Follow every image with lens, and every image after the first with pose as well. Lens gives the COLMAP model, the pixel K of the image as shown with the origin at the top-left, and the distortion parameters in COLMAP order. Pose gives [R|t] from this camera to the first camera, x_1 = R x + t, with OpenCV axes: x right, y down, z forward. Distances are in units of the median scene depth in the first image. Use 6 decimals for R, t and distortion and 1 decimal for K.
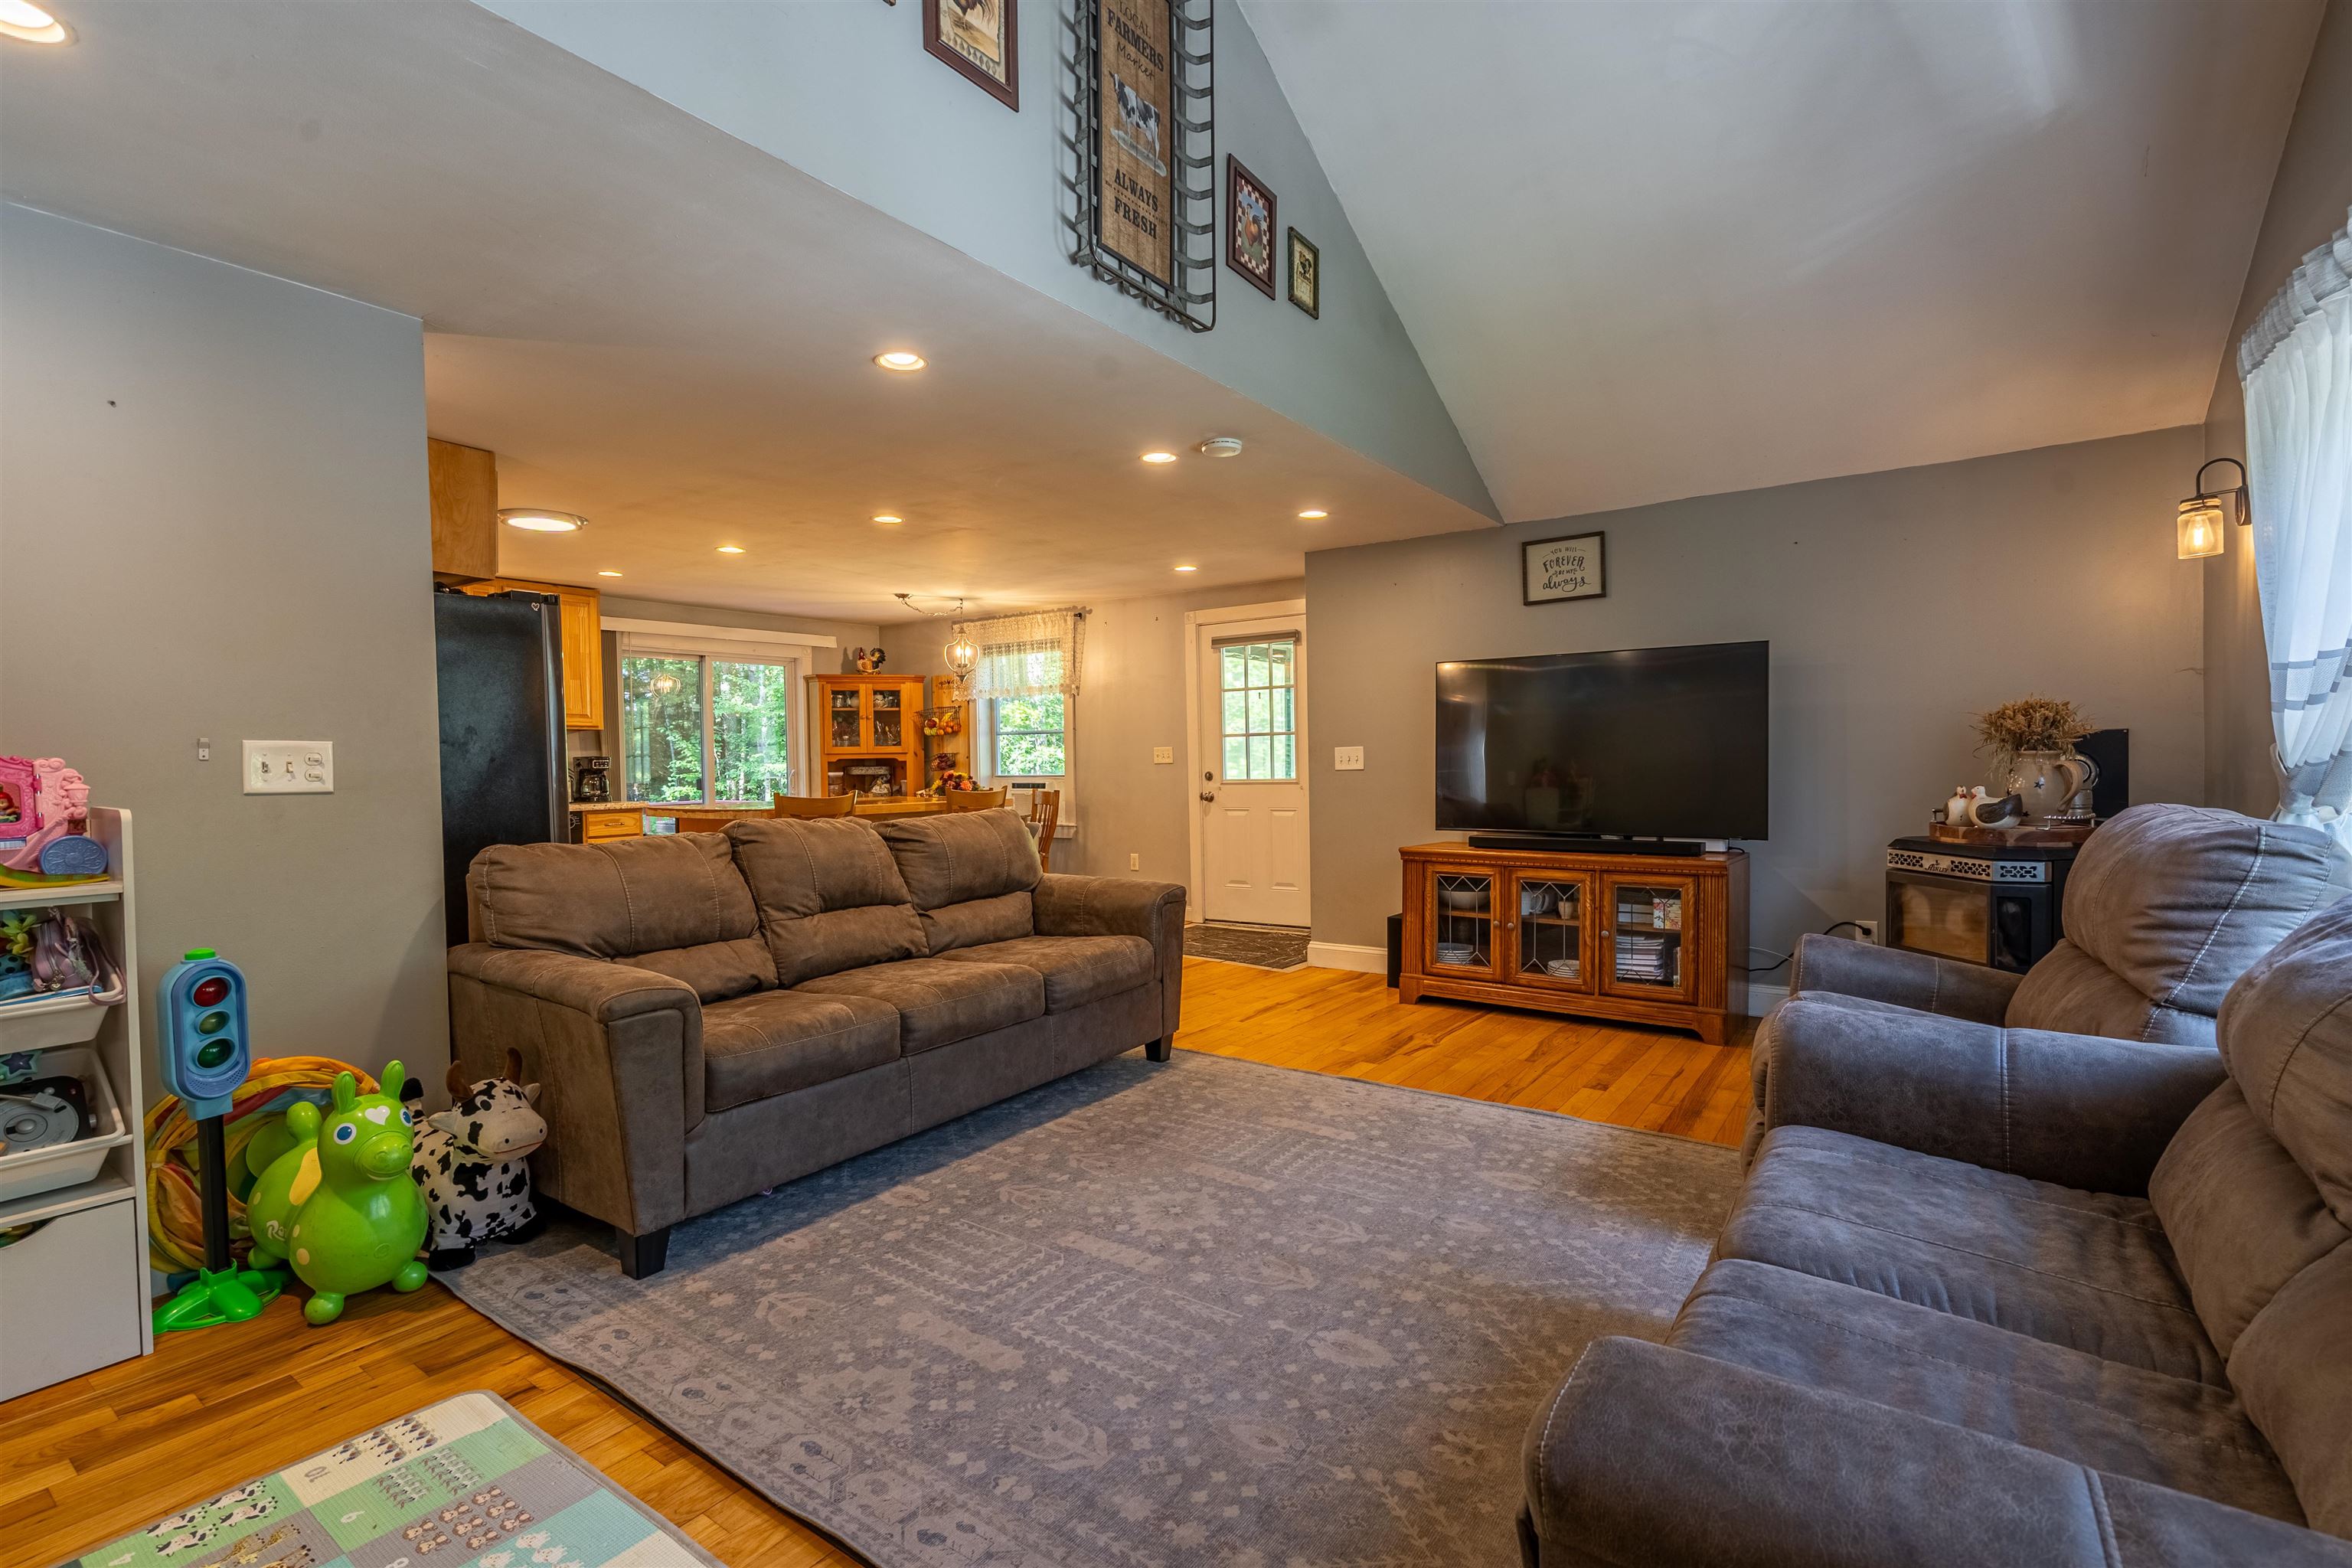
lens RADIAL K [[1075.5, 0, 1181.1], [0, 1075.5, 788.8], [0, 0, 1]] dist [-0.001316, 0.000647]
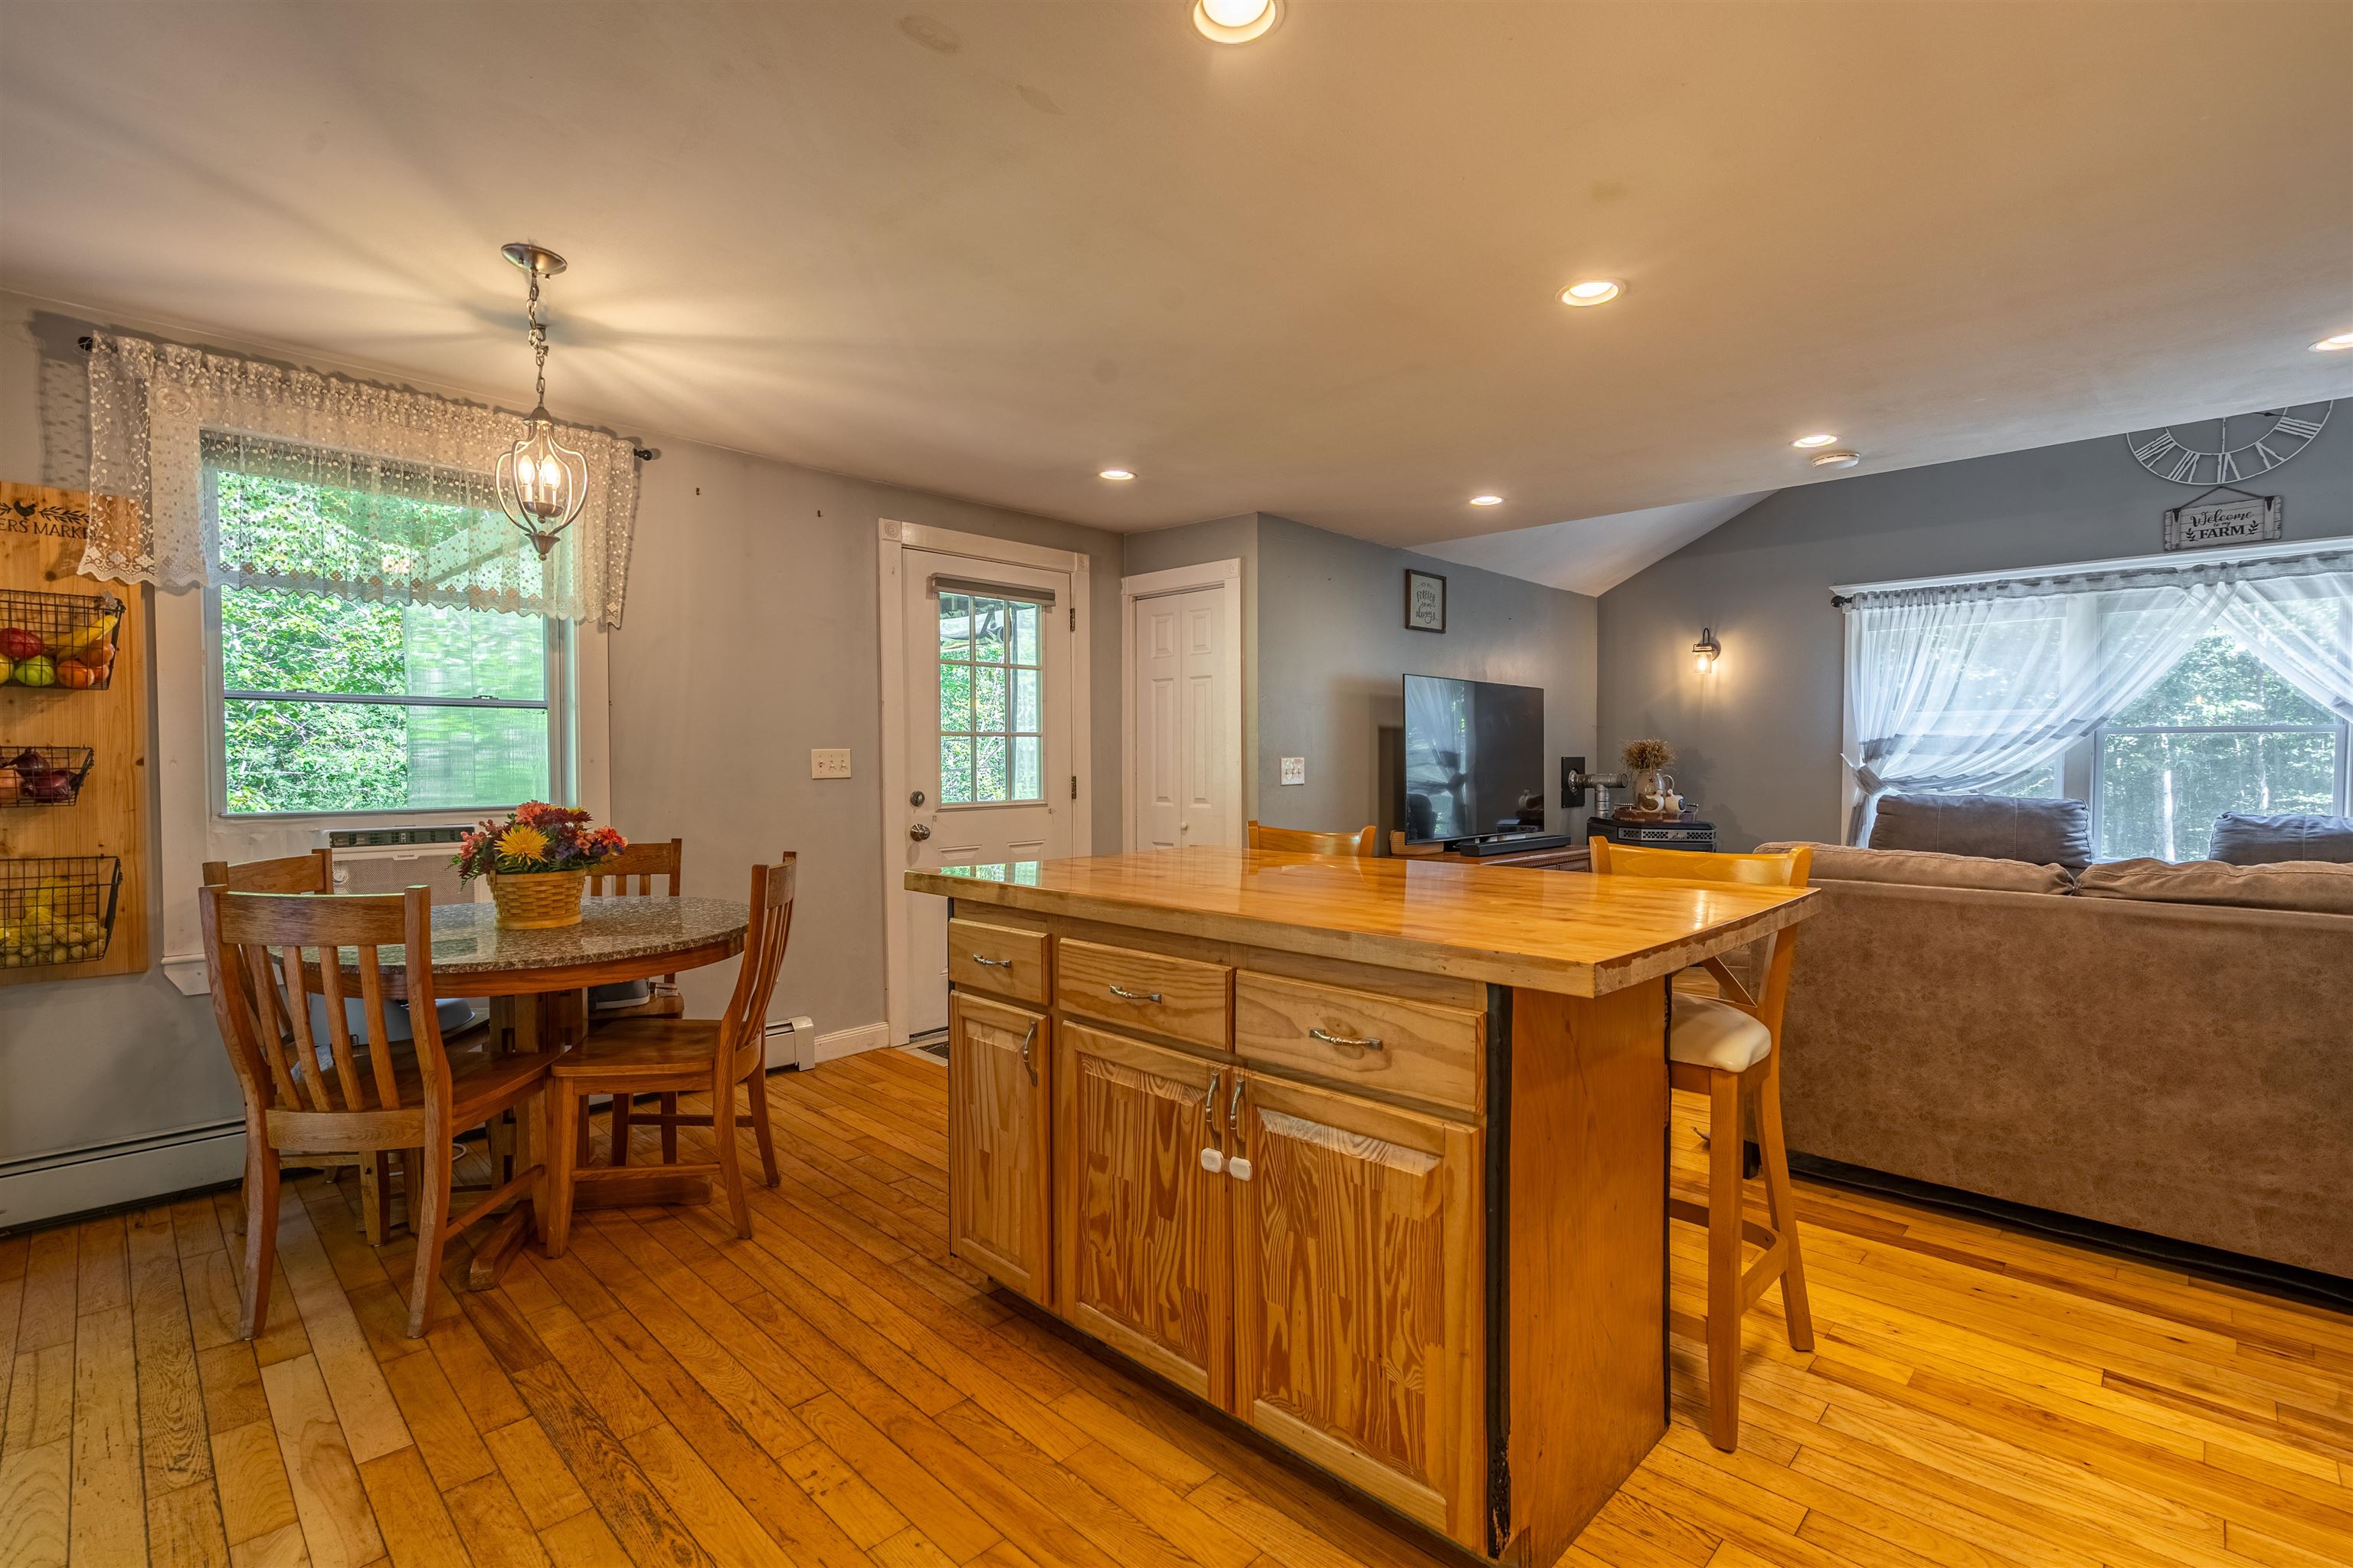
lens RADIAL K [[1057.5, 0, 1180.7], [0, 1057.5, 789.1], [0, 0, 1]] dist [-0.000221, 0.000240]
pose [[0.160803, -0.013683, 0.986892, -1.108125], [0.024265, 0.999656, 0.009907, -0.040543], [-0.986688, 0.022354, 0.161079, 1.558013]]
